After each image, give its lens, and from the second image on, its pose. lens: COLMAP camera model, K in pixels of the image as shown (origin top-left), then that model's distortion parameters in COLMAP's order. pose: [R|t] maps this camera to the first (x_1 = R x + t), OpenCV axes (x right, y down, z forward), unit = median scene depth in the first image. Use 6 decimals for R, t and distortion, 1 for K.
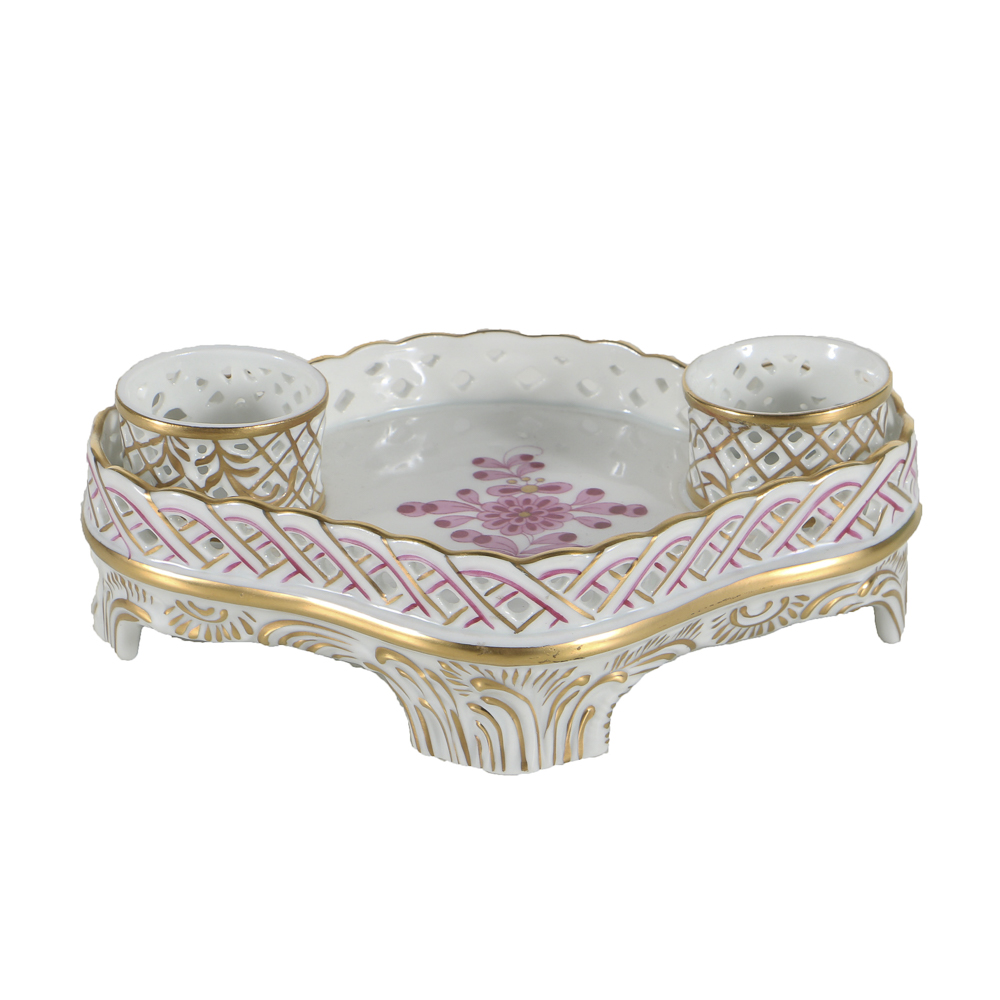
lens RADIAL K [[3879.8, 0, 534.8], [0, 3879.8, 516.4], [0, 0, 1]] dist [0.263914, 0.000000]
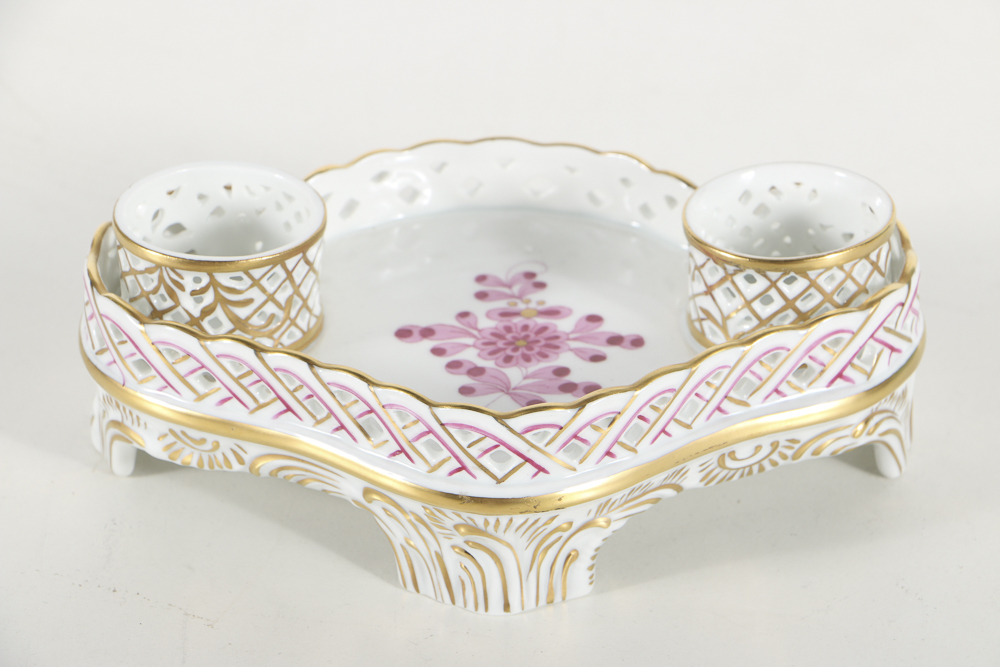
lens RADIAL K [[5145.1, 0, 502.1], [0, 5145.1, 335.9], [0, 0, 1]] dist [1.133833, 0.000000]
pose [[0.998351, 0.026186, -0.051085, 0.061788], [-0.021430, 0.995572, 0.091528, -0.127089], [0.053256, -0.090282, 0.994491, -0.325936]]
